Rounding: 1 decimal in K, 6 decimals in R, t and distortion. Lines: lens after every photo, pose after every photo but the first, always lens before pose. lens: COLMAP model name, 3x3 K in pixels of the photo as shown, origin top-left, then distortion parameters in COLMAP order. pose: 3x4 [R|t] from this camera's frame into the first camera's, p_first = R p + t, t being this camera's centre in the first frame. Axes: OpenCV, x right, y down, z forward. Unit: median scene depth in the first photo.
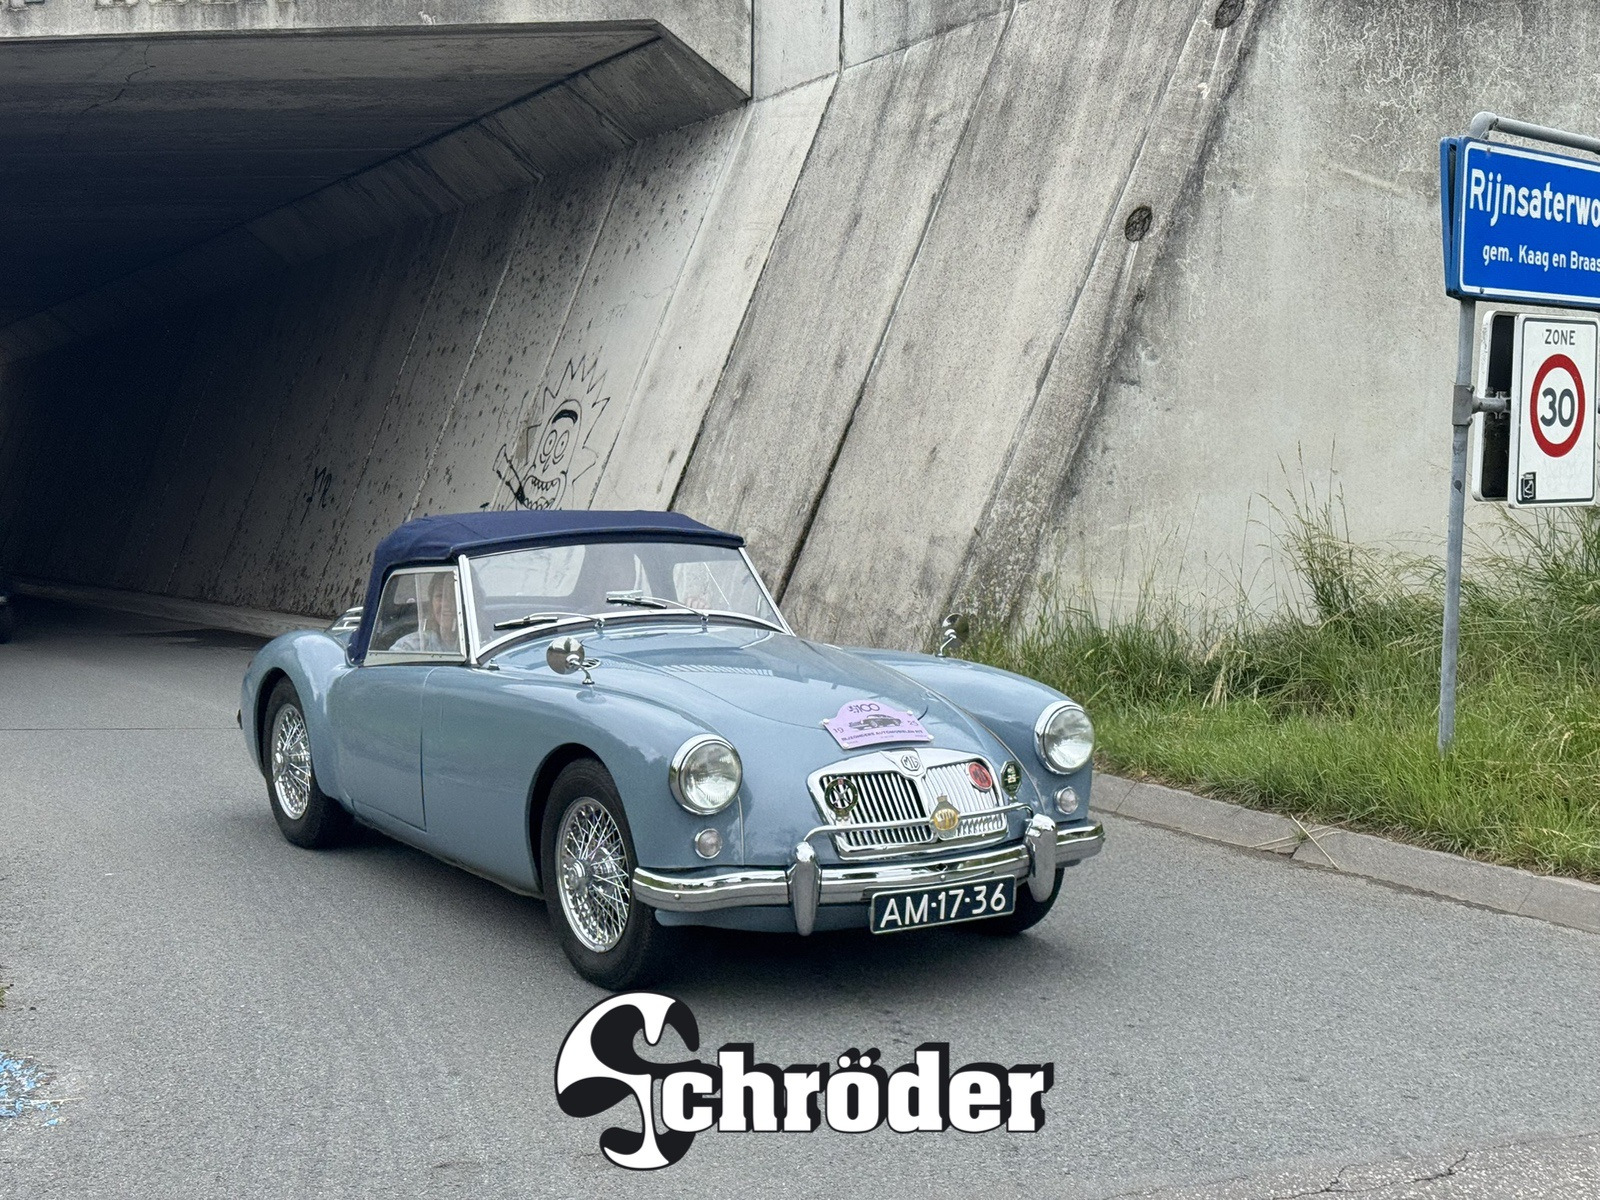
lens RADIAL K [[2208.5, 0, 760.4], [0, 2208.5, 592.0], [0, 0, 1]] dist [0.124076, 0.000000]
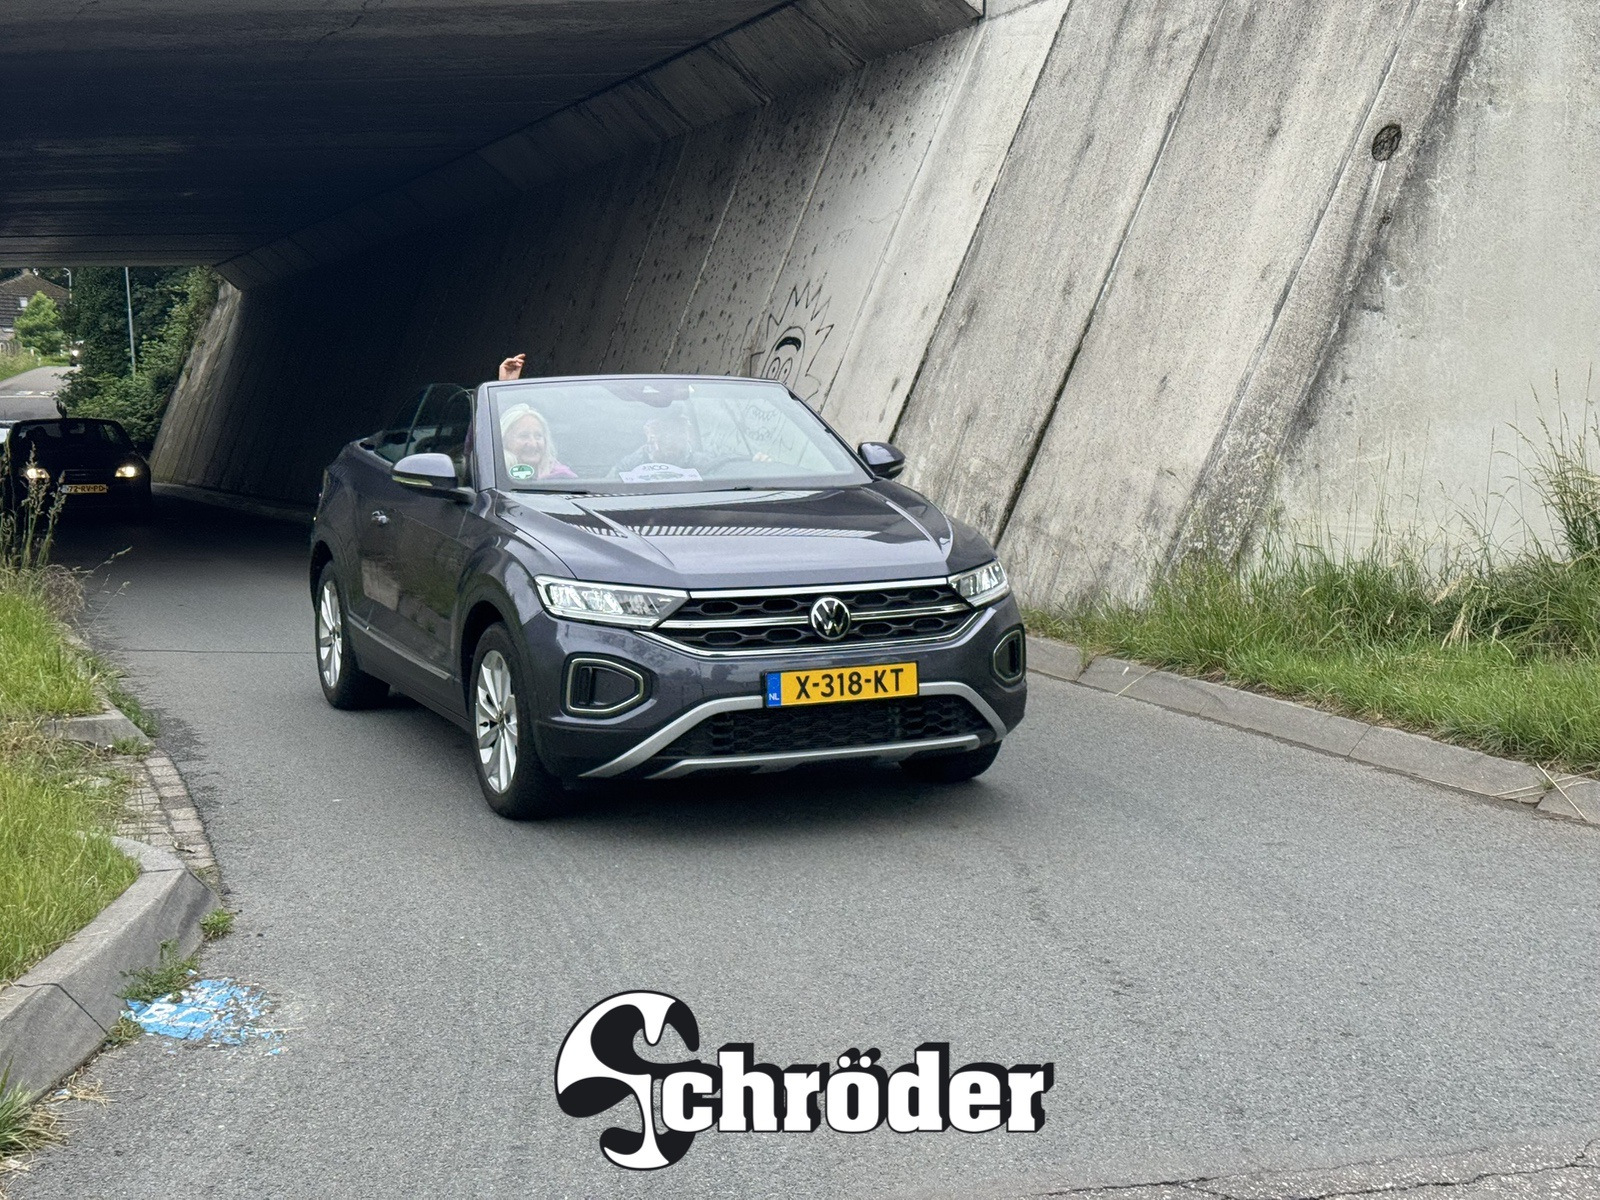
lens RADIAL K [[2208.5, 0, 817.0], [0, 2208.5, 590.9], [0, 0, 1]] dist [0.124076, 0.000000]
pose [[0.996997, 0.015402, -0.075887, 0.001680], [-0.013057, 0.999425, 0.031299, 0.000214], [0.076325, -0.030215, 0.996625, 0.014432]]
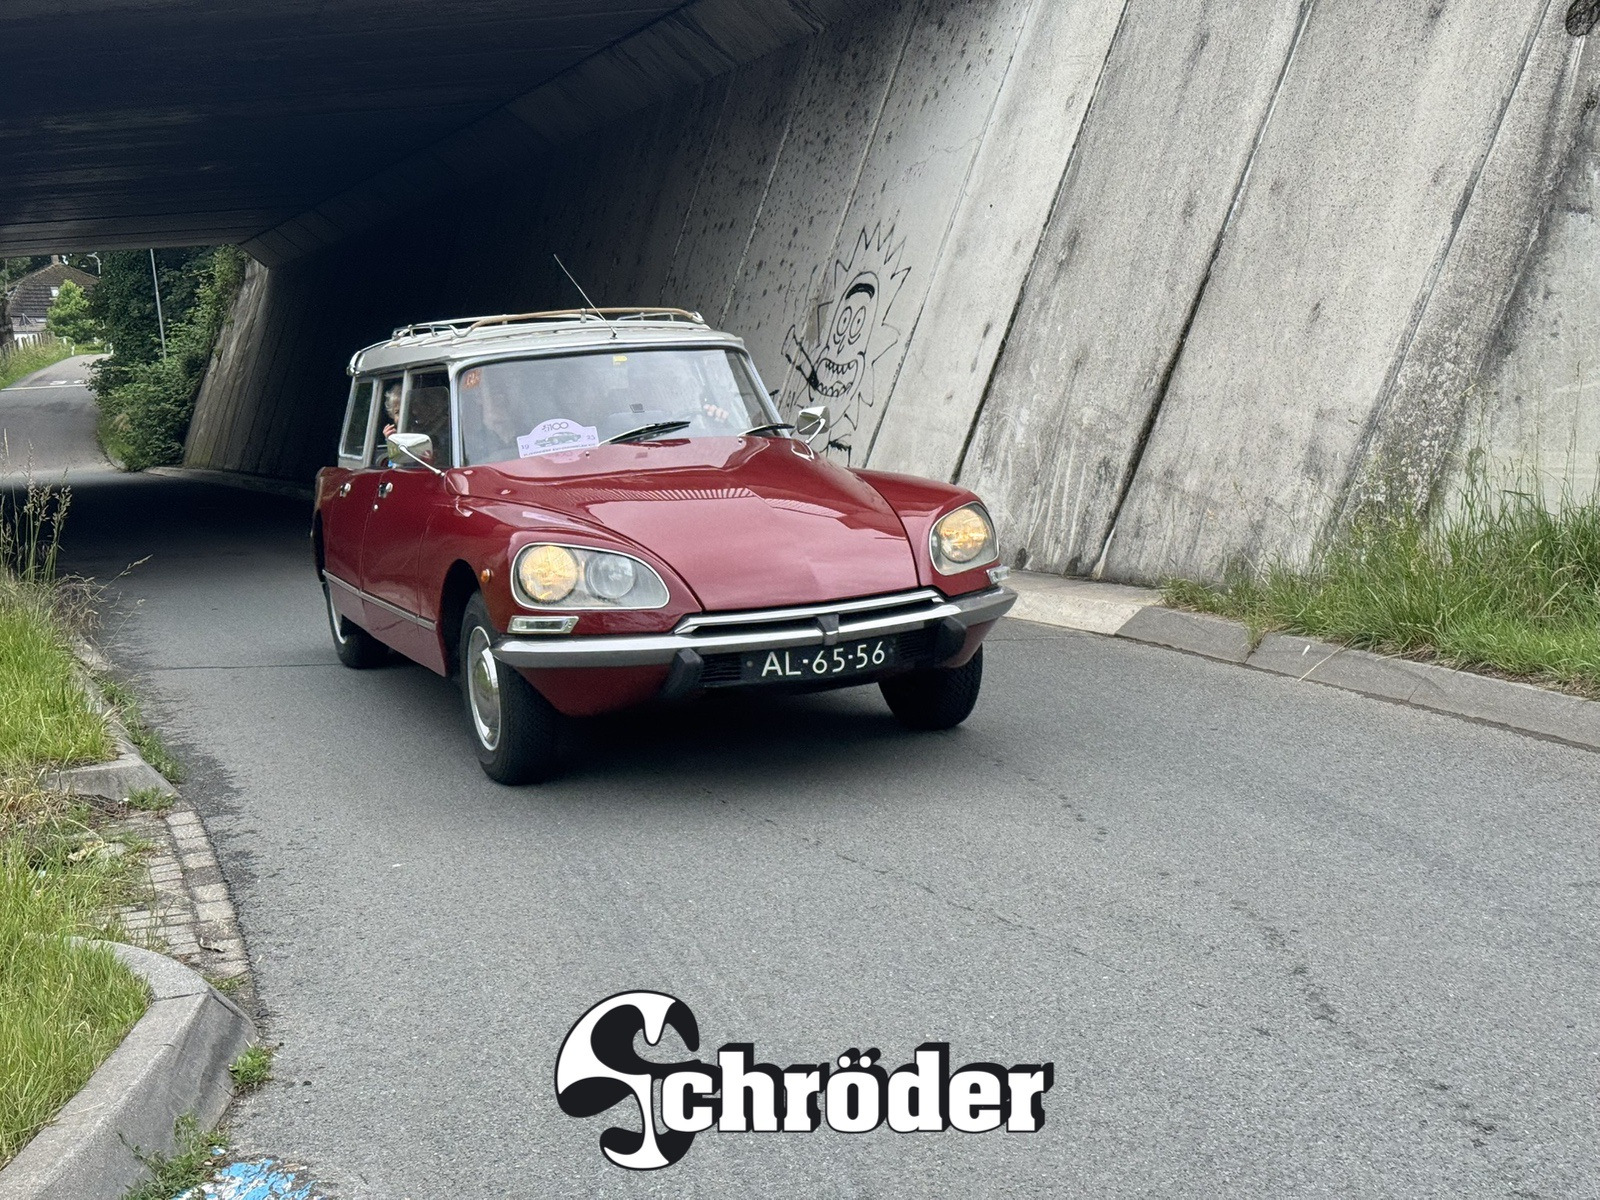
lens RADIAL K [[2208.5, 0, 820.2], [0, 2208.5, 598.7], [0, 0, 1]] dist [0.124076, 0.000000]
pose [[0.995174, -0.027735, -0.094123, -0.030462], [0.033045, 0.997921, 0.055328, -0.005800], [0.092392, -0.058171, 0.994022, 0.122161]]
